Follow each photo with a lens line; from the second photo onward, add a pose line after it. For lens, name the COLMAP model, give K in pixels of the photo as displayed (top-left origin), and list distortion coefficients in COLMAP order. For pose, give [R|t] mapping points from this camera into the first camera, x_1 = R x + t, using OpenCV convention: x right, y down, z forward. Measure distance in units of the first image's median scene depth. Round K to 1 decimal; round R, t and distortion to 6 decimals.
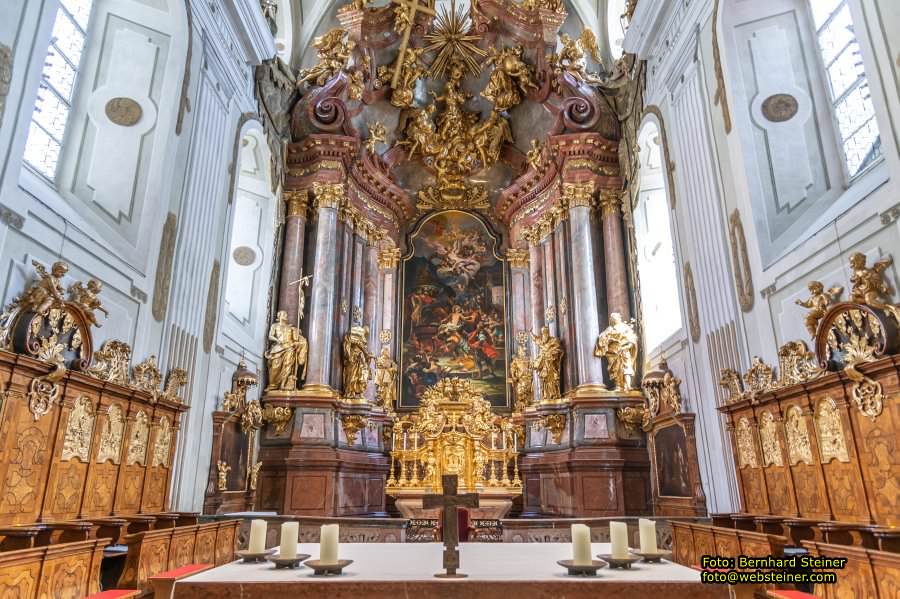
lens RADIAL K [[592.3, 0, 448.1], [0, 592.3, 306.8], [0, 0, 1]] dist [0.059833, -0.005130]
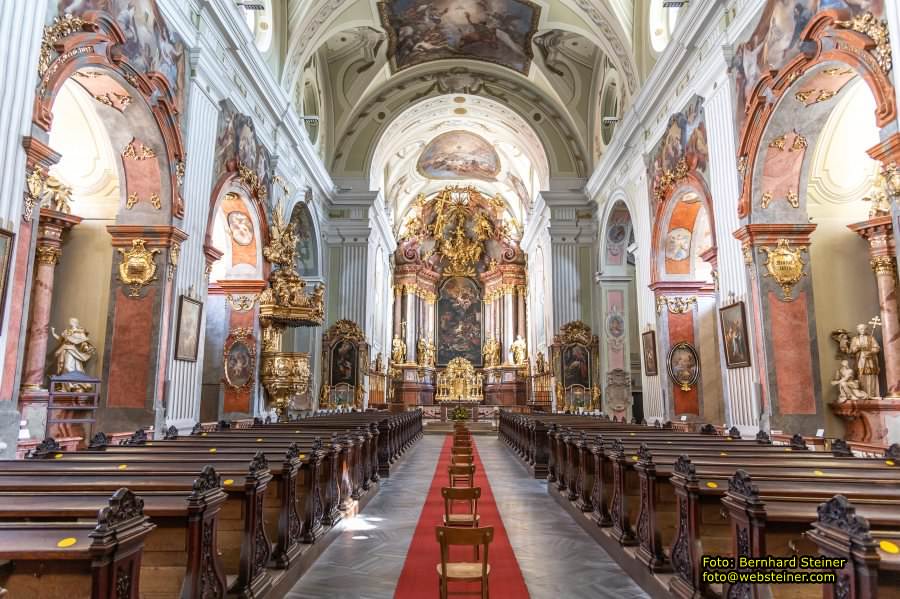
lens RADIAL K [[592.3, 0, 447.6], [0, 592.3, 301.5], [0, 0, 1]] dist [0.059833, -0.005130]
pose [[0.999938, 0.002999, -0.010761, -0.015052], [-0.001599, 0.991805, 0.127752, -0.457329], [0.011056, -0.127727, 0.991748, -1.562410]]
